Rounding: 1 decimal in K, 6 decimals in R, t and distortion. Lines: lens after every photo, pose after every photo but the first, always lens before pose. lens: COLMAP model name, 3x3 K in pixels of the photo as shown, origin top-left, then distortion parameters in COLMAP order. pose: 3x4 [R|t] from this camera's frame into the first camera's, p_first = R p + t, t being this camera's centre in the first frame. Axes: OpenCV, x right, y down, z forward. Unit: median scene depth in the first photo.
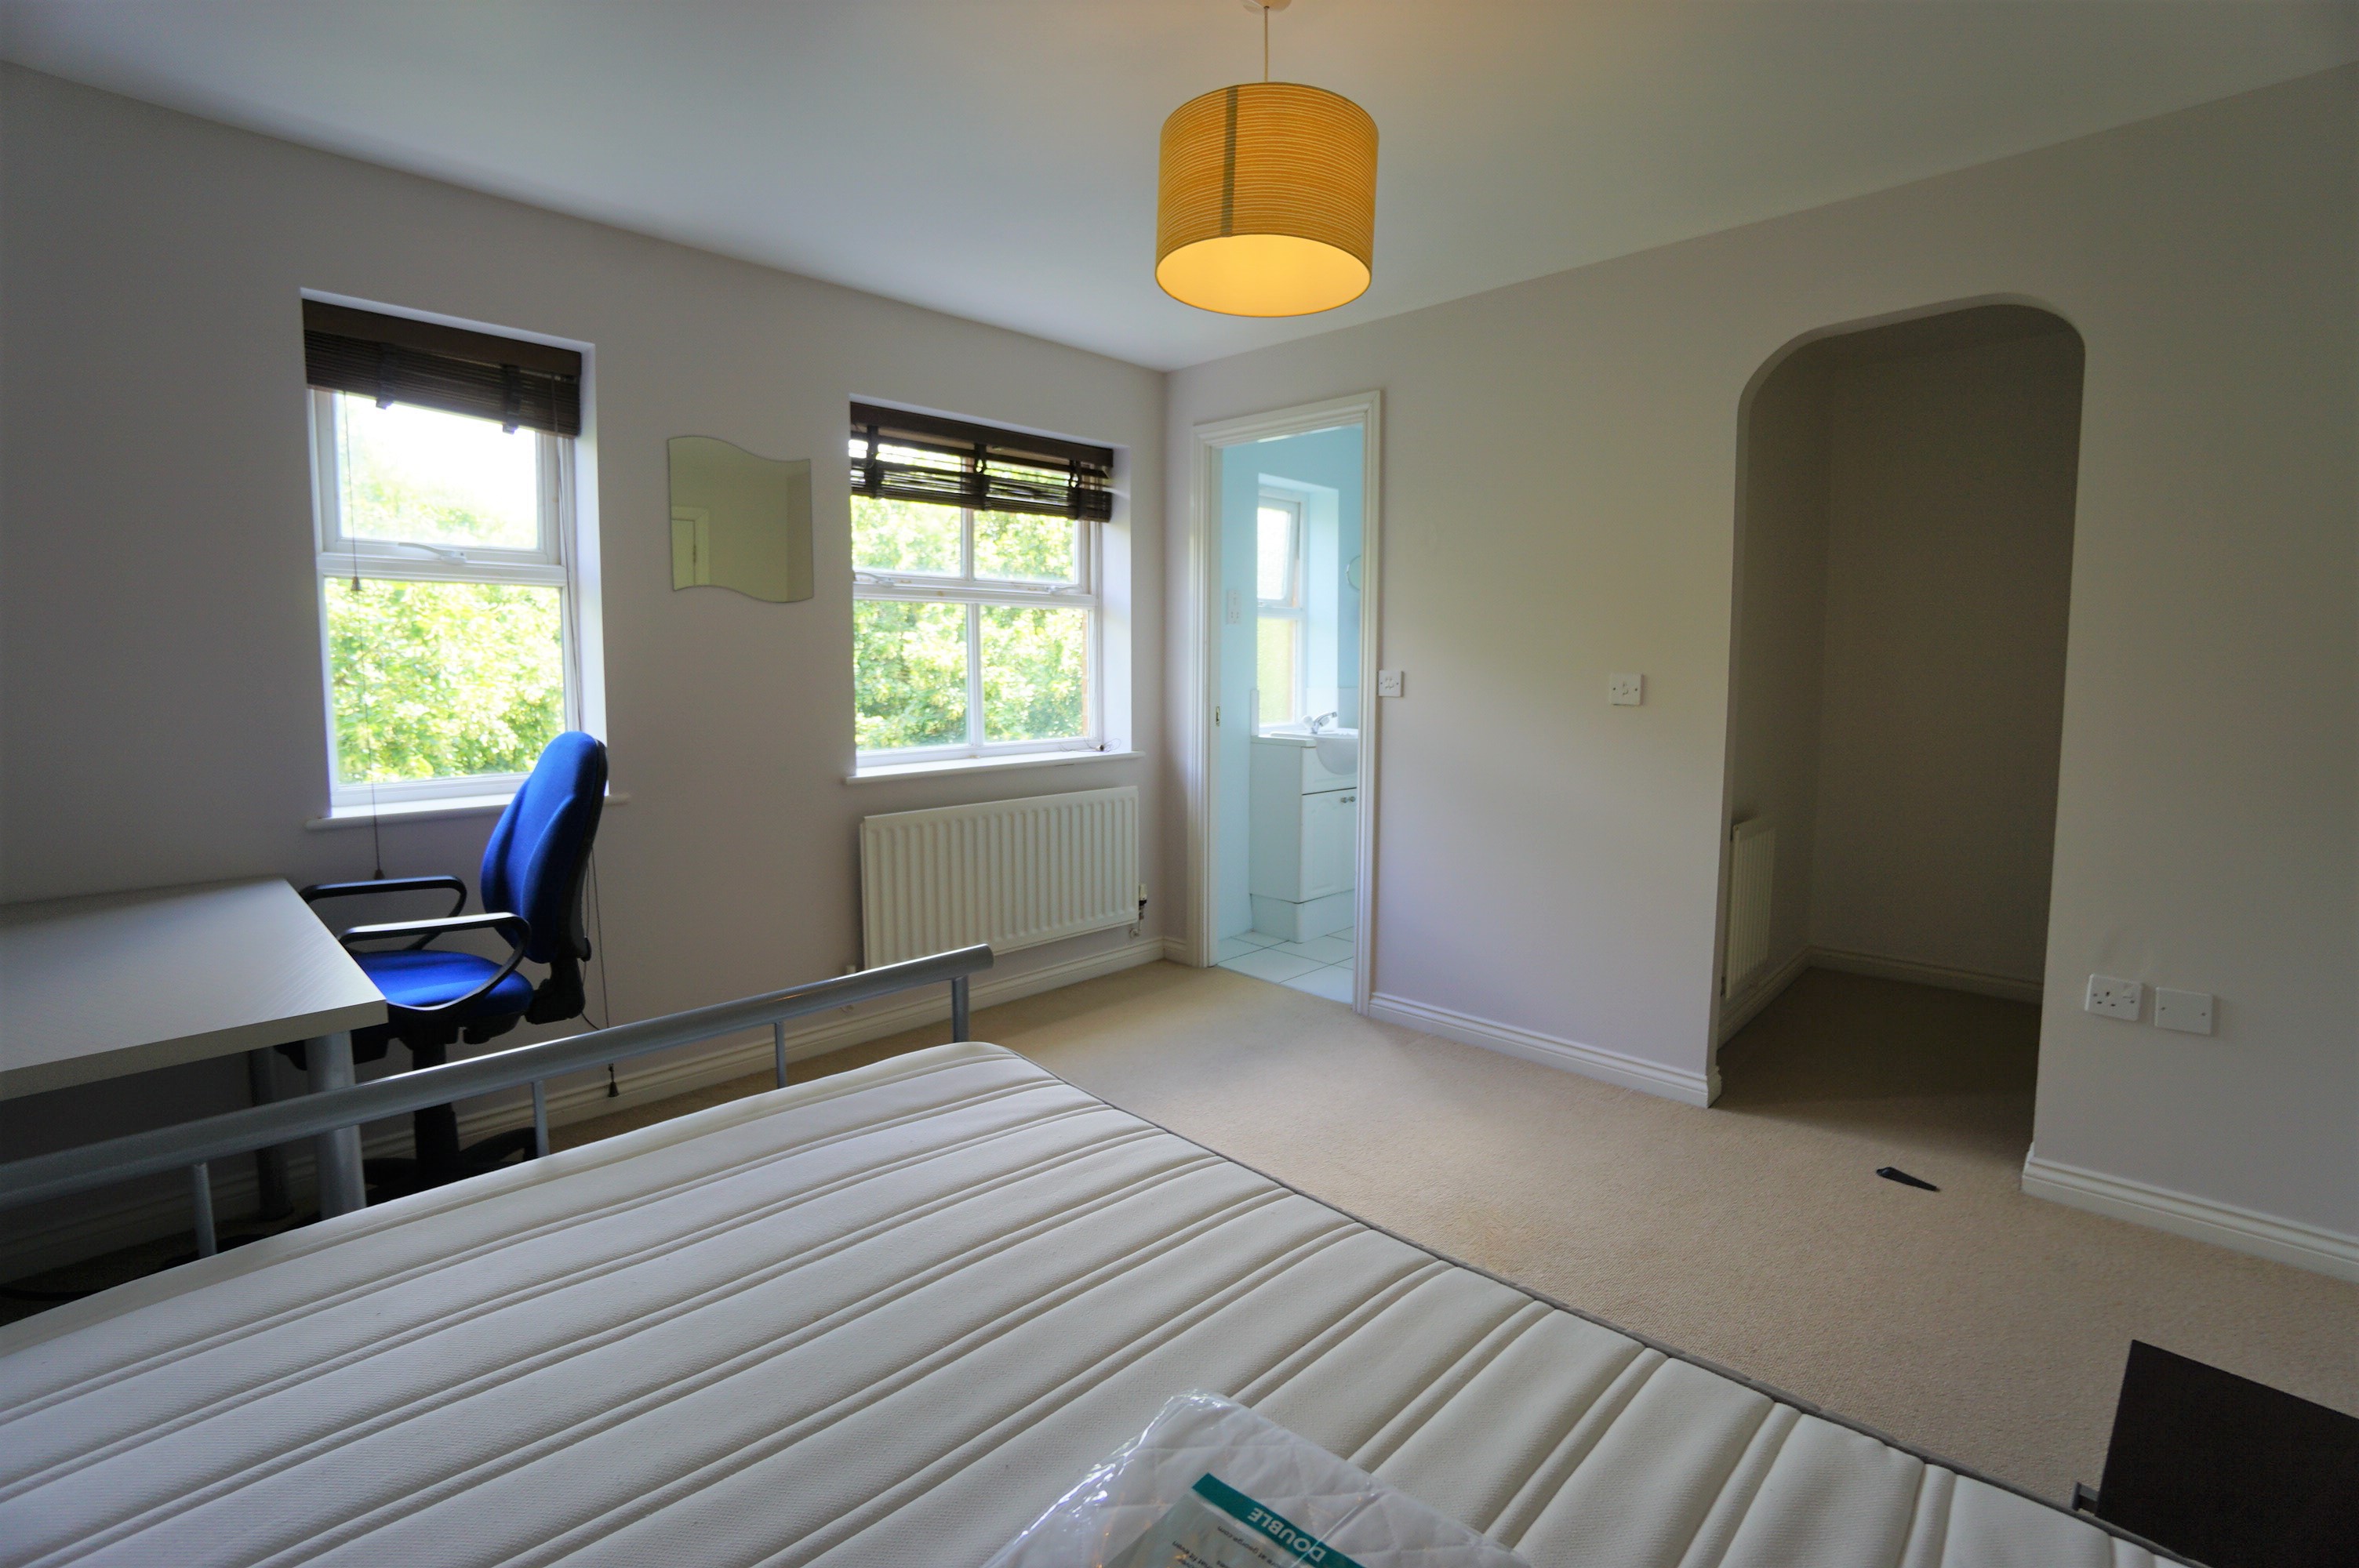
lens RADIAL K [[1014.3, 0, 1174.7], [0, 1014.3, 746.2], [0, 0, 1]] dist [-0.061052, 0.013465]
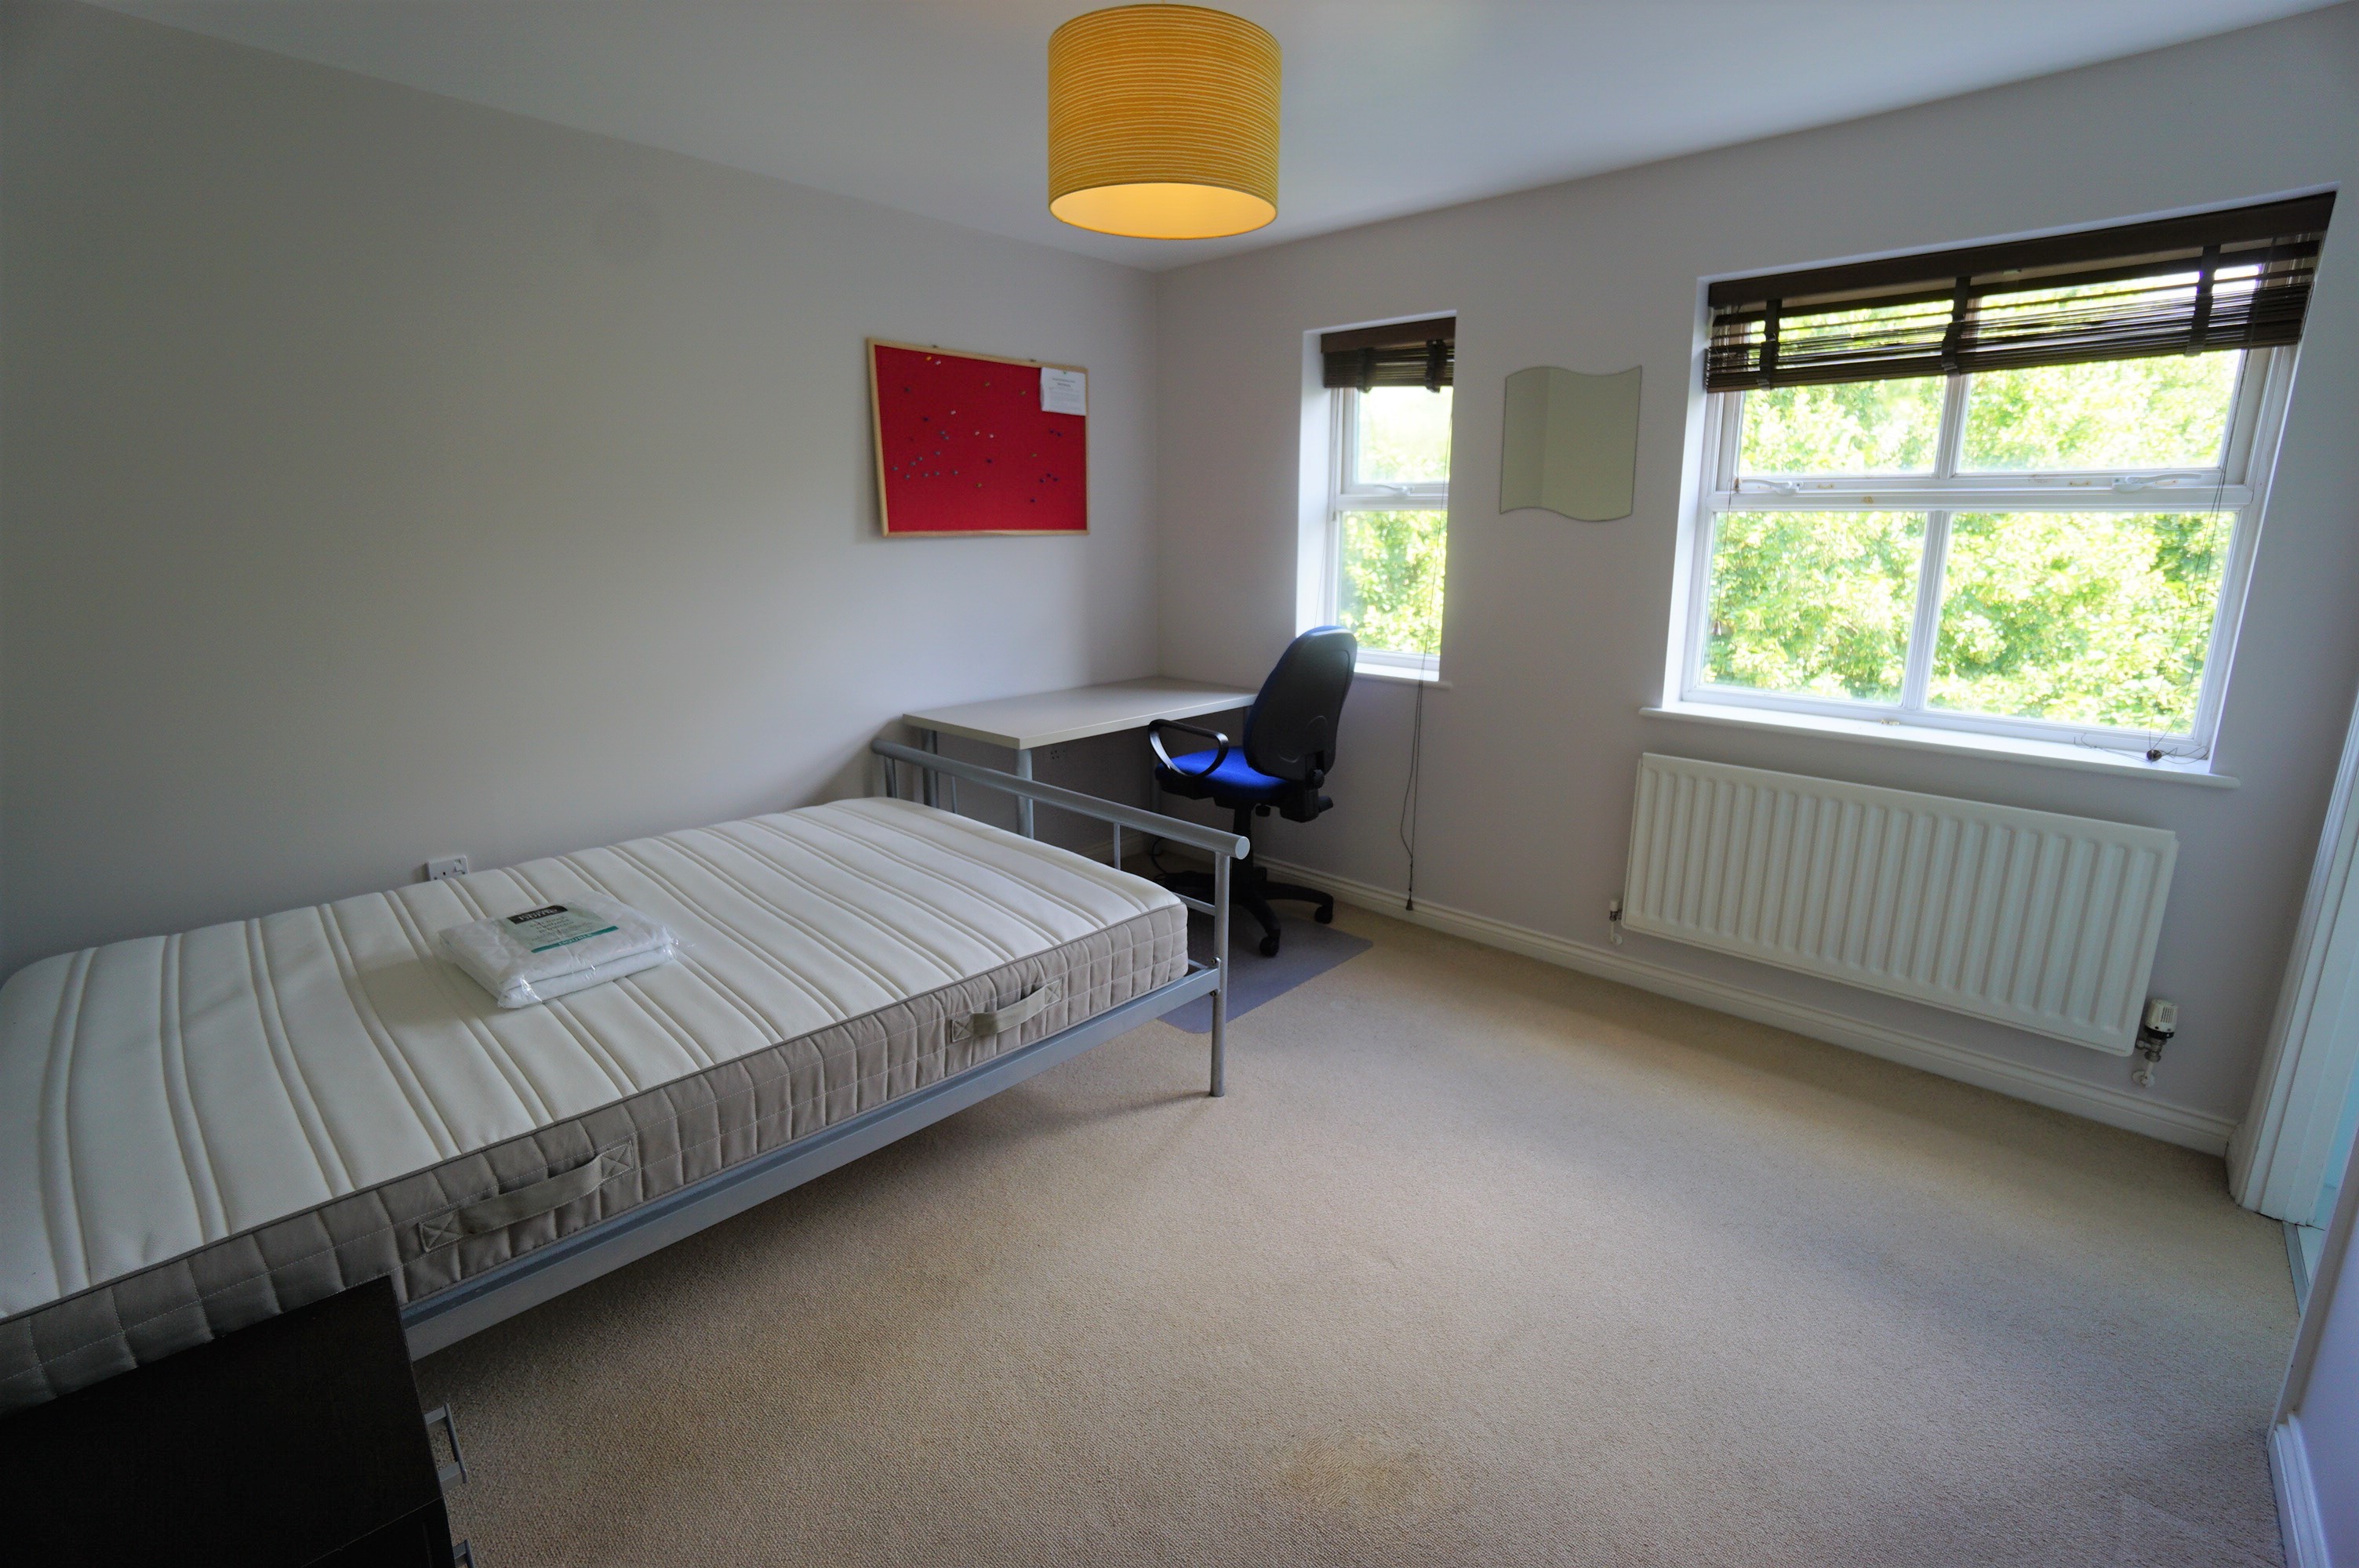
lens RADIAL K [[1014.3, 0, 1174.7], [0, 1014.3, 746.2], [0, 0, 1]] dist [-0.061052, 0.013465]
pose [[0.034248, 0.211714, -0.976731, 0.563354], [-0.087342, 0.974199, 0.208103, -0.087795], [0.995589, 0.078183, 0.051856, 0.509147]]
